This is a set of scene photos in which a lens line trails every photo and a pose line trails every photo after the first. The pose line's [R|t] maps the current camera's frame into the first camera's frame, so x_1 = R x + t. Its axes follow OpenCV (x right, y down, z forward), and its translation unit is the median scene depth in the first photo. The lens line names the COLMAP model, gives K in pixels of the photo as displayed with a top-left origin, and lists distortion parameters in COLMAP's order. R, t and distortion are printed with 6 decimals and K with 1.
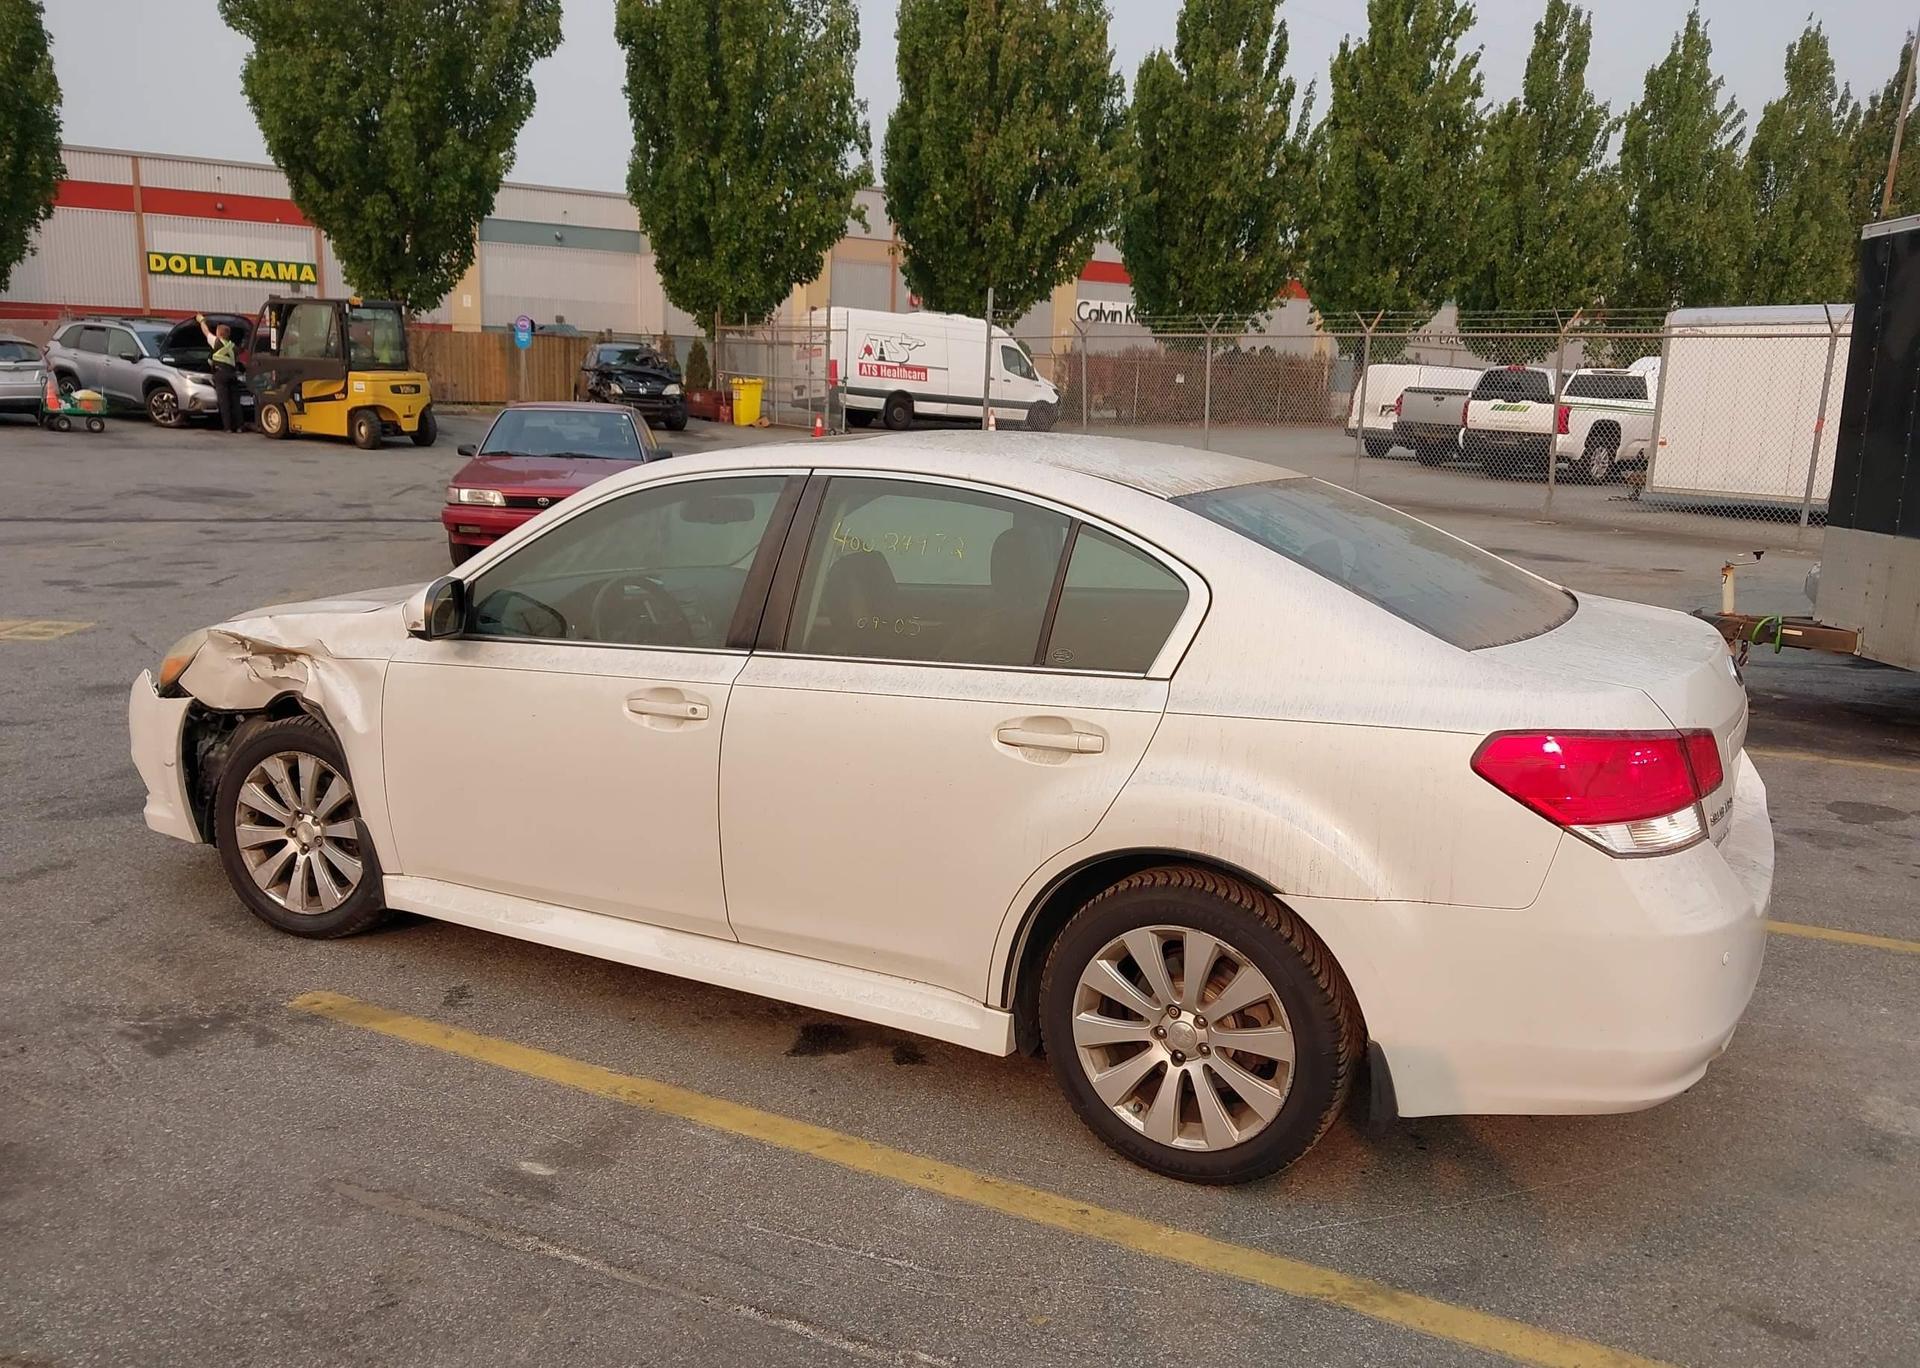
lens RADIAL K [[1517.2, 0, 953.1], [0, 1517.2, 693.7], [0, 0, 1]] dist [-0.006500, 0.010578]
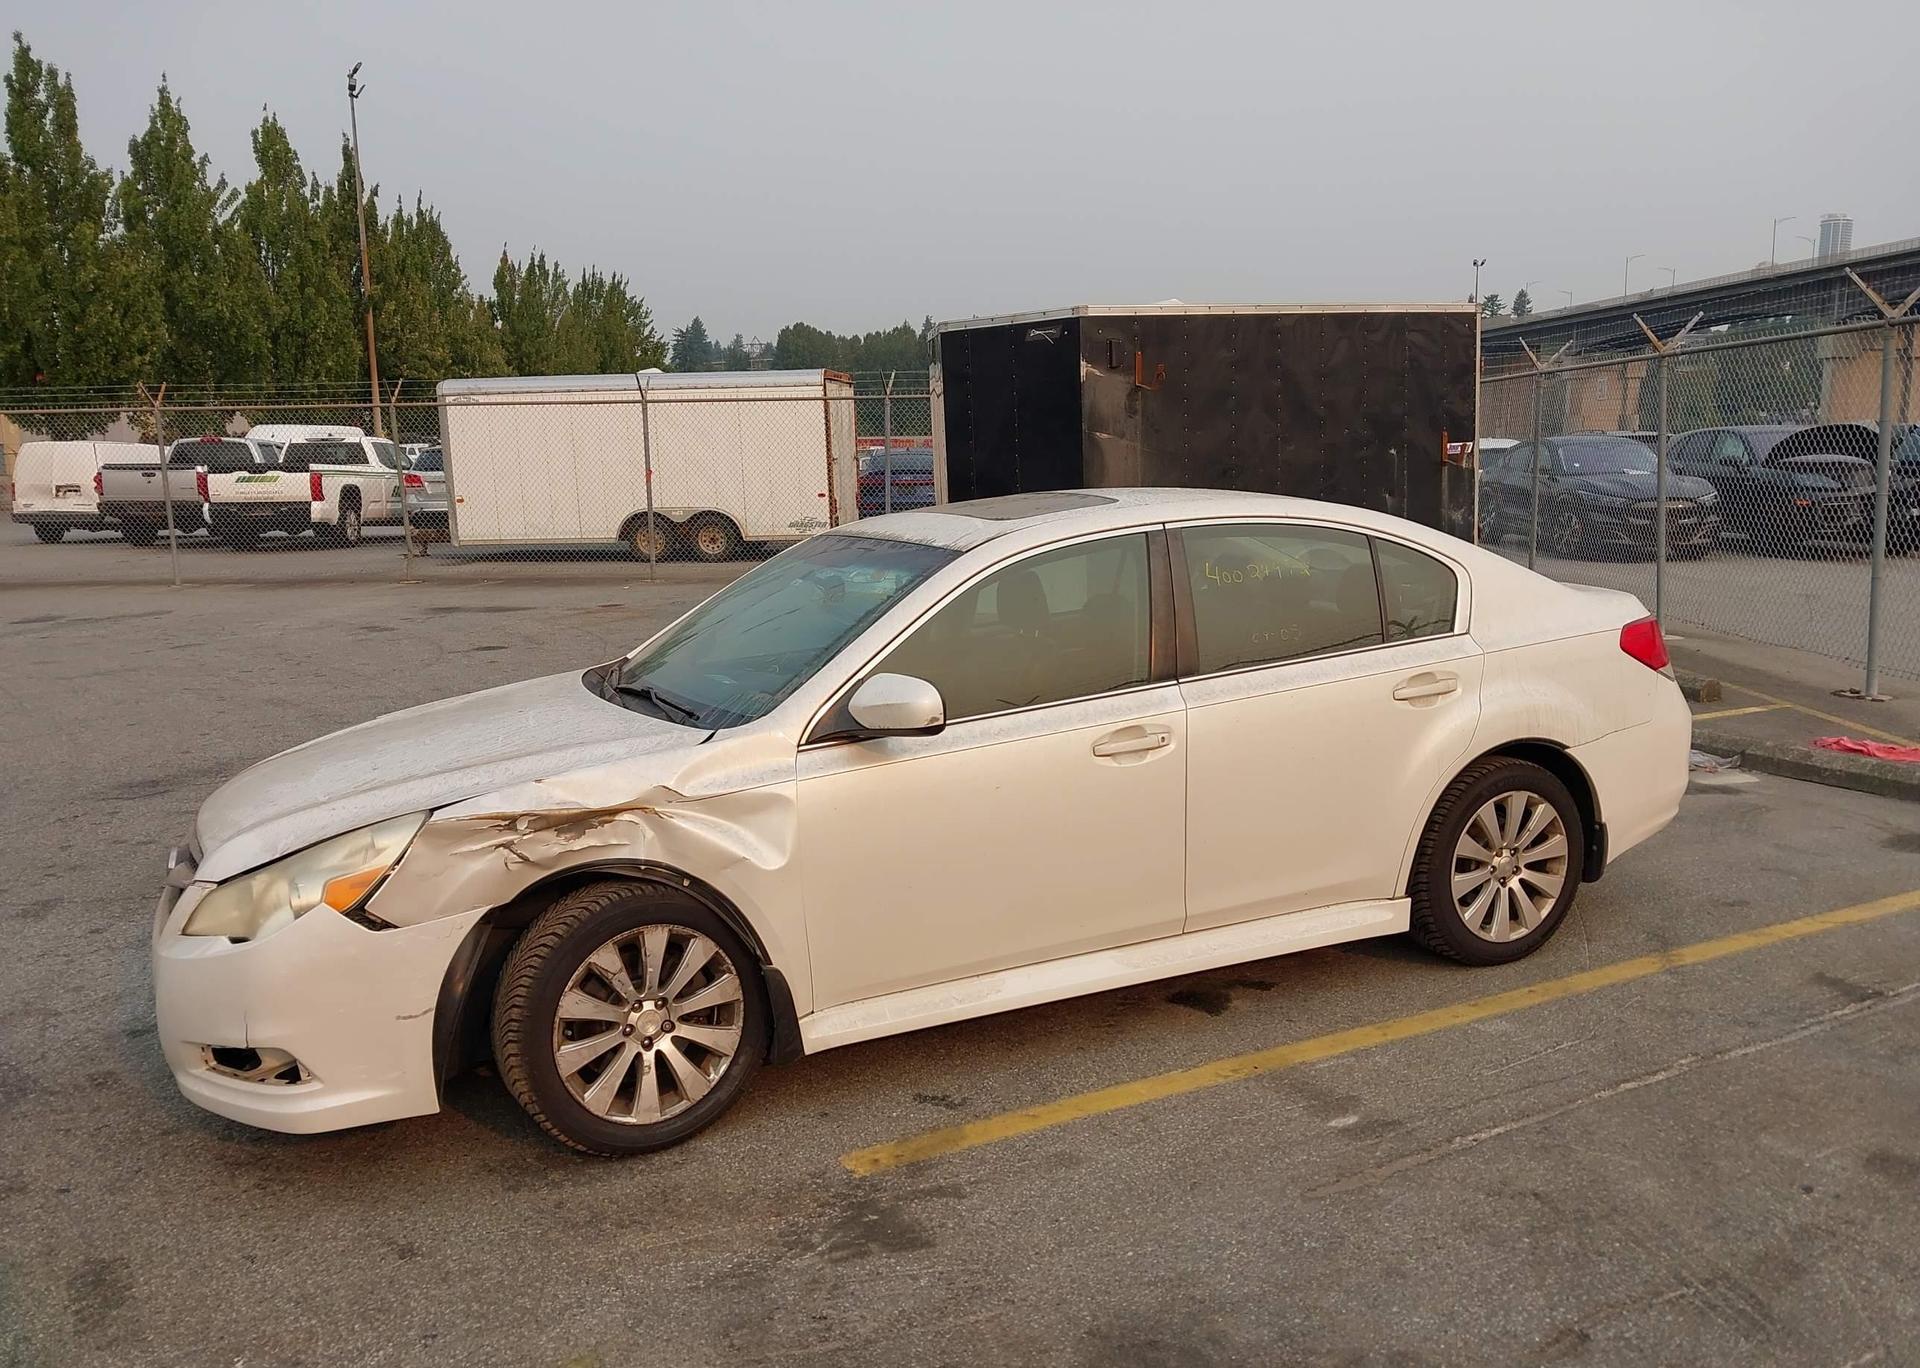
lens RADIAL K [[1506.0, 0, 943.5], [0, 1506.0, 695.1], [0, 0, 1]] dist [0.011023, -0.013656]
pose [[0.599855, -0.169042, 0.782048, -0.103514], [0.200870, 0.977940, 0.057310, -0.010813], [-0.774484, 0.122712, 0.620577, 0.037476]]
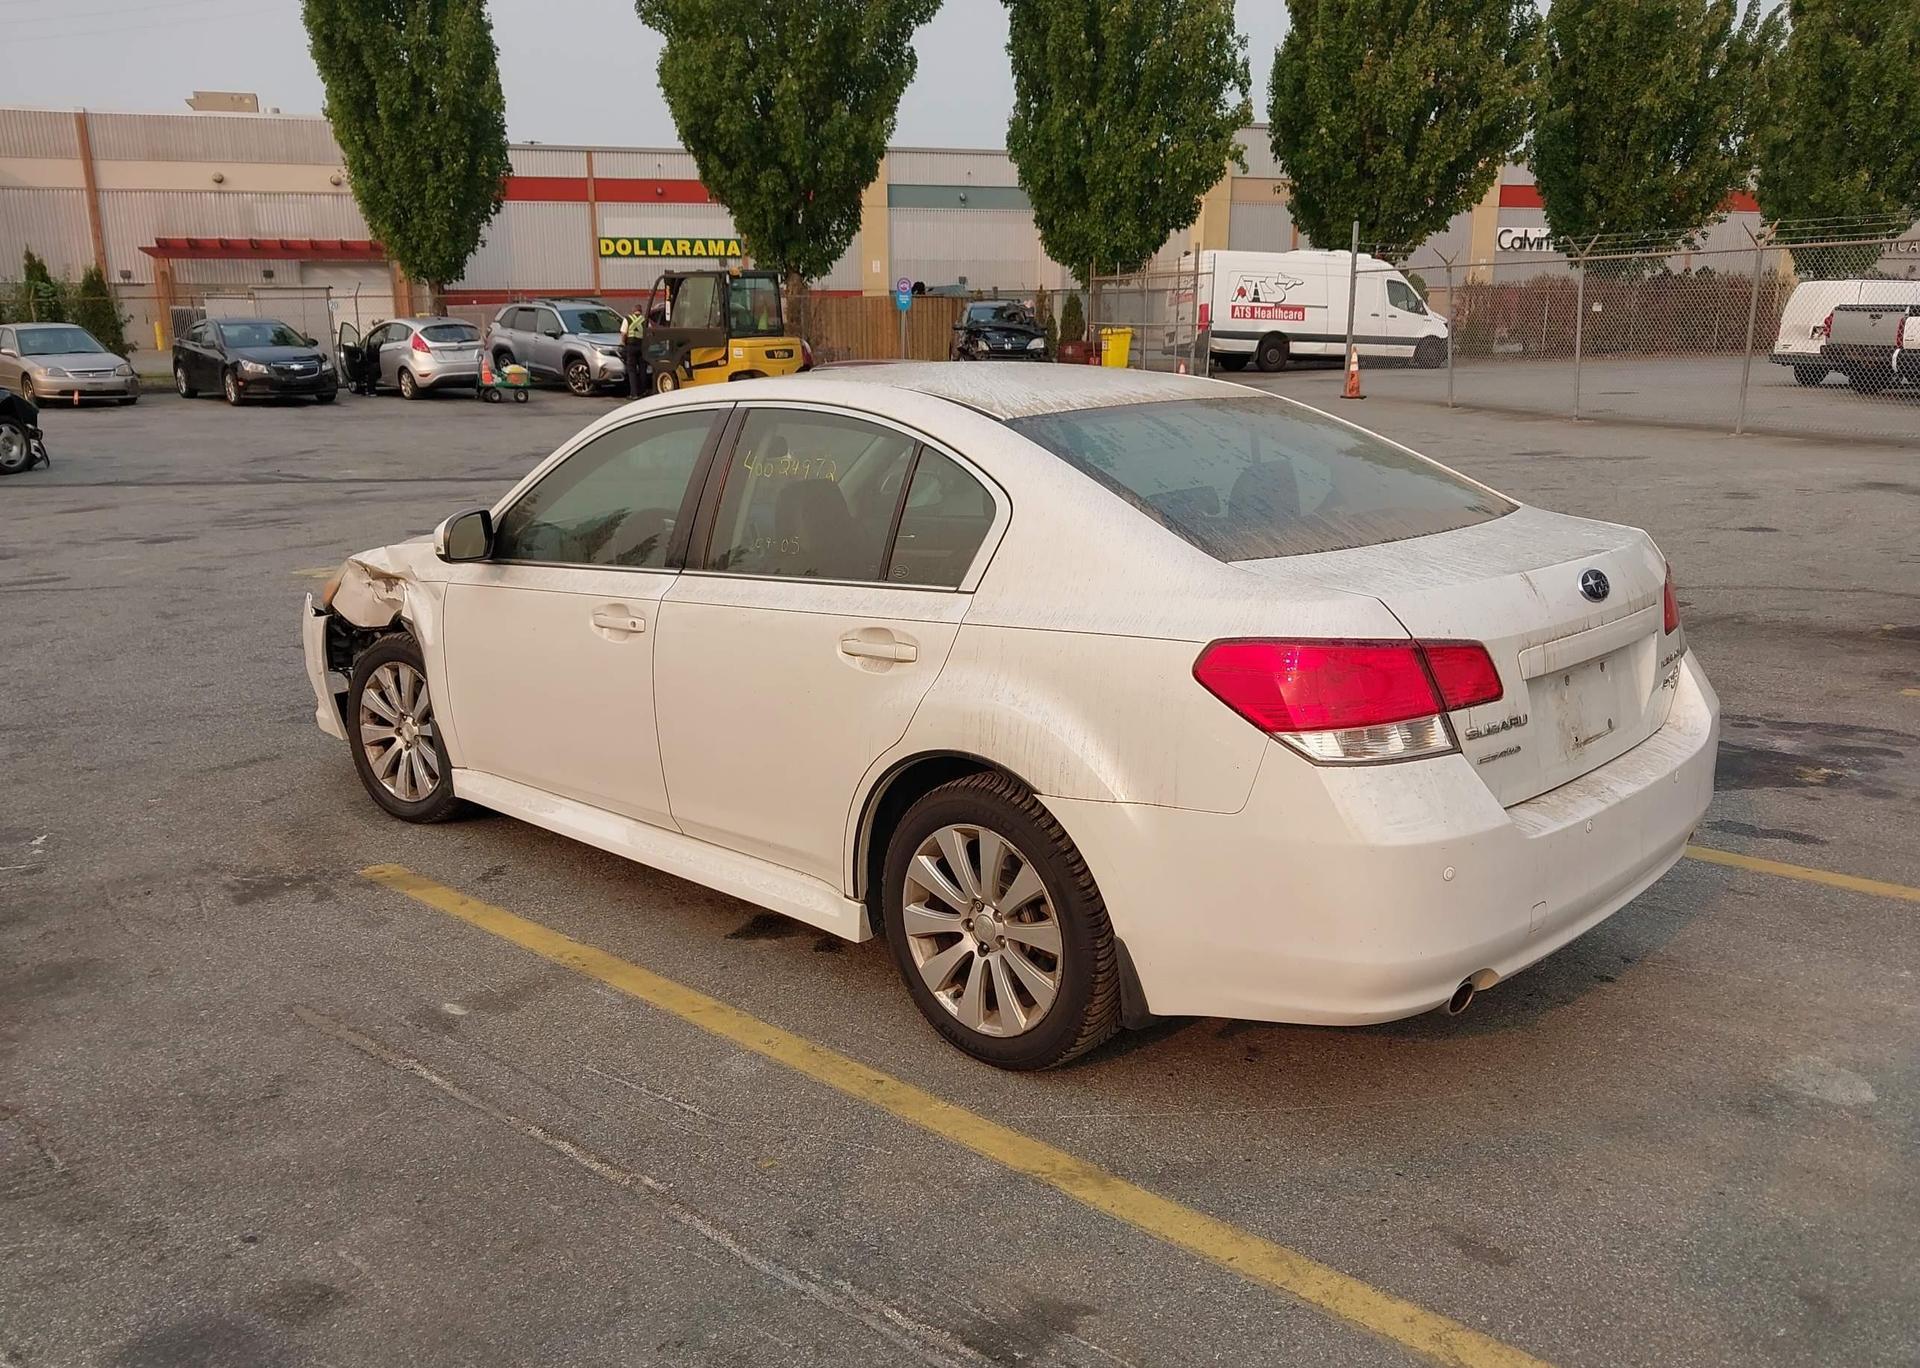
lens RADIAL K [[1517.2, 0, 953.1], [0, 1517.2, 693.7], [0, 0, 1]] dist [-0.006500, 0.010578]
pose [[0.963064, 0.019509, -0.268564, 0.032044], [-0.011189, 0.999410, 0.032475, 0.002135], [0.269039, -0.028270, 0.962714, -0.001432]]
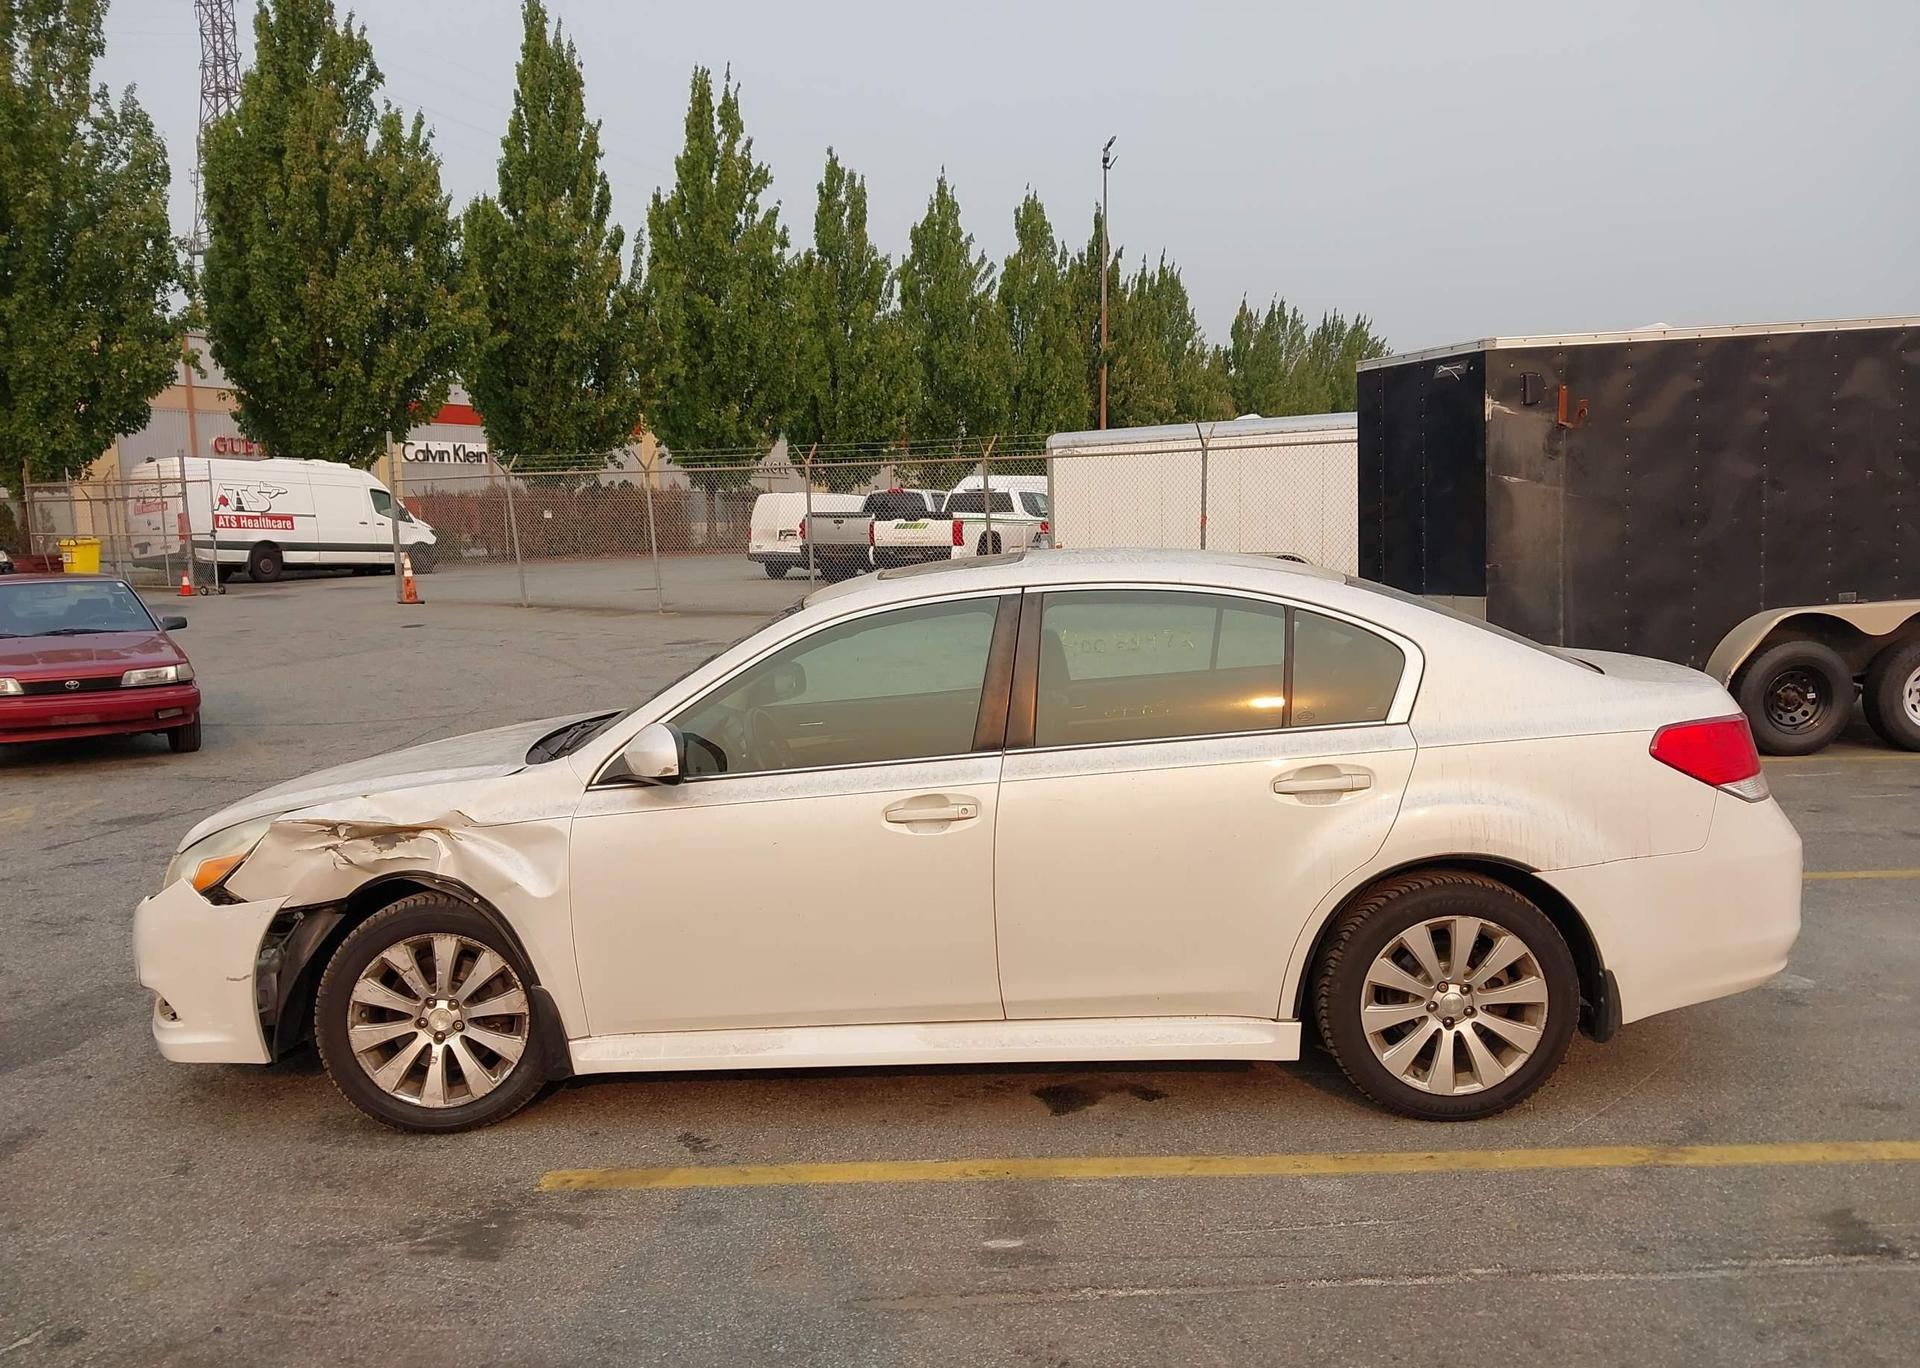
lens RADIAL K [[1506.0, 0, 943.5], [0, 1506.0, 695.1], [0, 0, 1]] dist [0.011023, -0.013656]
pose [[0.902345, -0.104417, 0.418175, -0.056486], [0.138829, 0.988916, -0.052639, -0.001567], [-0.408044, 0.105553, 0.906840, 0.001130]]
